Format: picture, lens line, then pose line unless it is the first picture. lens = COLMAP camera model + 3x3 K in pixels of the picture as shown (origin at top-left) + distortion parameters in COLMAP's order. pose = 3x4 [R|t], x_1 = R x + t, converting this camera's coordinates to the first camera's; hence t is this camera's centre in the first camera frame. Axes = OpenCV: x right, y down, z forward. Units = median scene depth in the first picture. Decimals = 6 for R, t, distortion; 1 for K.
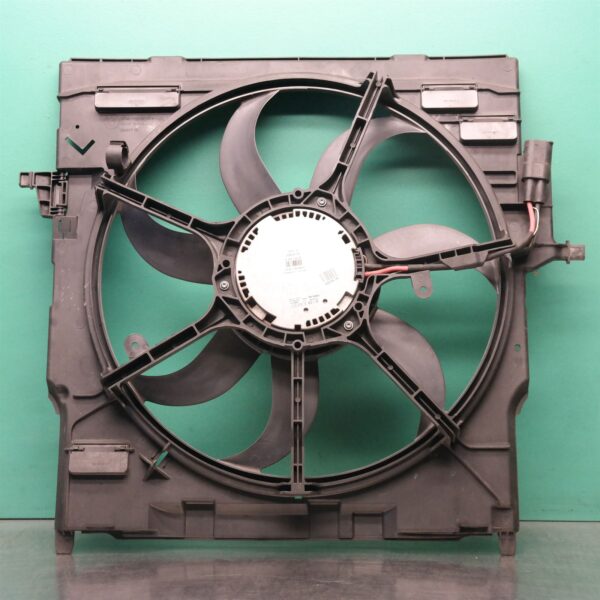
lens RADIAL K [[1236.9, 0, 300.0], [0, 1236.9, 300.0], [0, 0, 1]] dist [-0.000787, 0.053083]
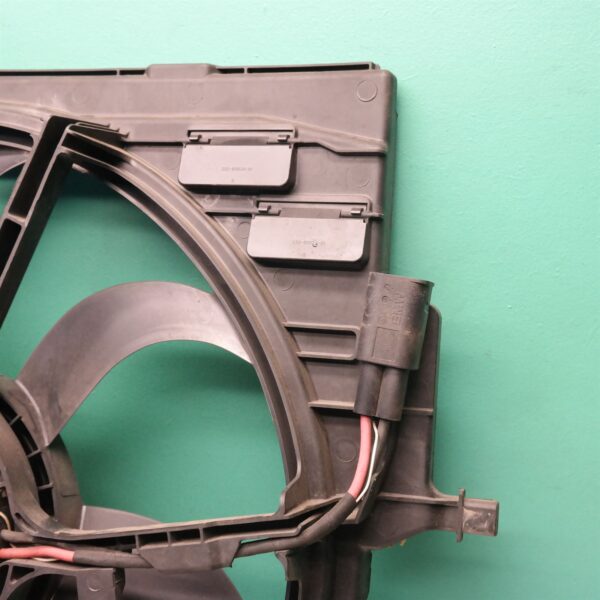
lens RADIAL K [[969.0, 0, 300.0], [0, 969.0, 300.0], [0, 0, 1]] dist [-0.024922, -0.002786]
pose [[0.963995, 0.054640, -0.260245, 0.256836], [-0.015088, 0.988324, 0.151616, -0.176661], [0.265491, -0.142230, 0.953564, 0.680316]]
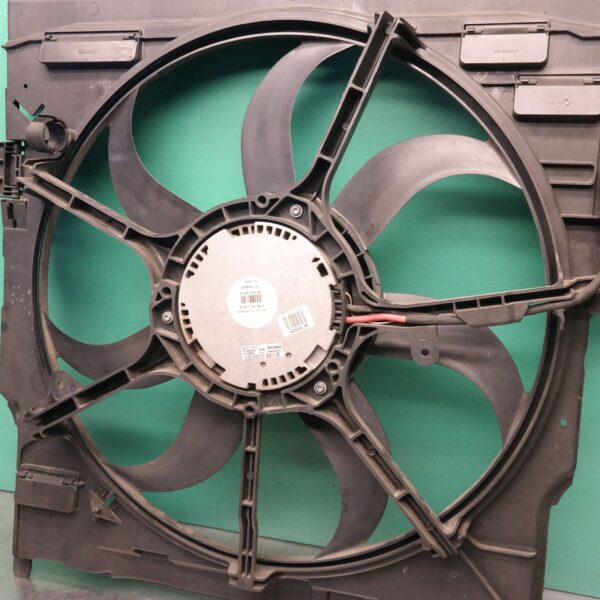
lens RADIAL K [[698.7, 0, 300.0], [0, 698.7, 300.0], [0, 0, 1]] dist [0.011266, -0.012780]
pose [[0.968497, 0.078124, -0.236454, 0.120470], [-0.007875, 0.958649, 0.284483, -0.146216], [0.248901, -0.273659, 0.929064, 0.615088]]
